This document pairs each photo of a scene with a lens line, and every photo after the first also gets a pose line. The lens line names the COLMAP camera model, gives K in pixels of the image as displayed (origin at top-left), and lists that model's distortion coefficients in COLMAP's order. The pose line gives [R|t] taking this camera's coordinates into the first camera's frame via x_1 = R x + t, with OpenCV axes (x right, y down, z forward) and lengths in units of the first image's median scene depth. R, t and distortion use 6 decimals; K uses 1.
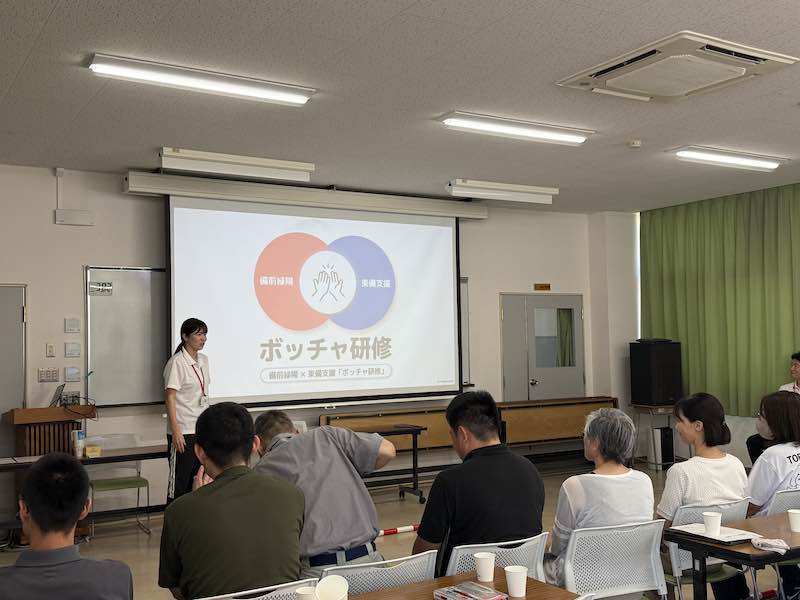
lens RADIAL K [[839.8, 0, 400.0], [0, 839.8, 300.0], [0, 0, 1]] dist [0.191440, -0.003906]
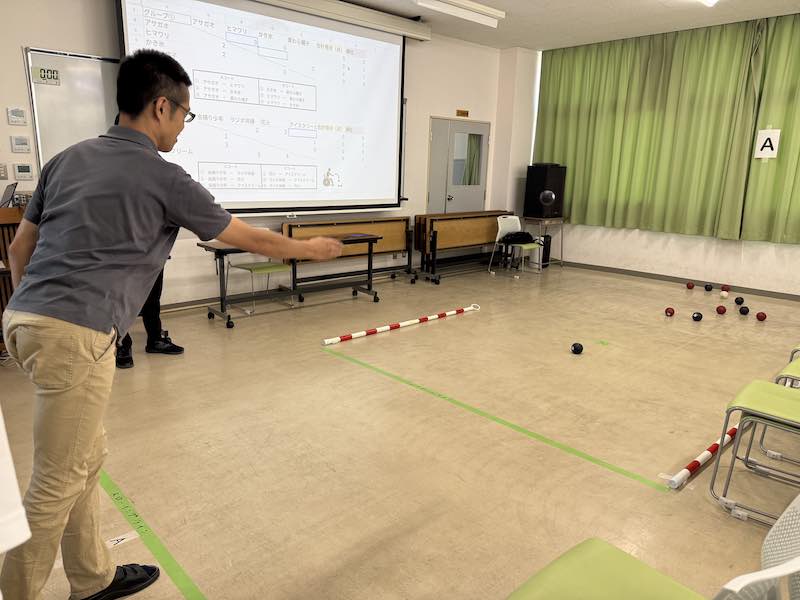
lens RADIAL K [[592.8, 0, 400.0], [0, 592.8, 300.0], [0, 0, 1]] dist [0.008544, -0.000056]
pose [[0.973595, -0.014409, 0.227828, -0.102593], [-0.045040, 0.966265, 0.253582, 0.029646], [-0.223796, -0.257147, 0.940102, 0.209667]]
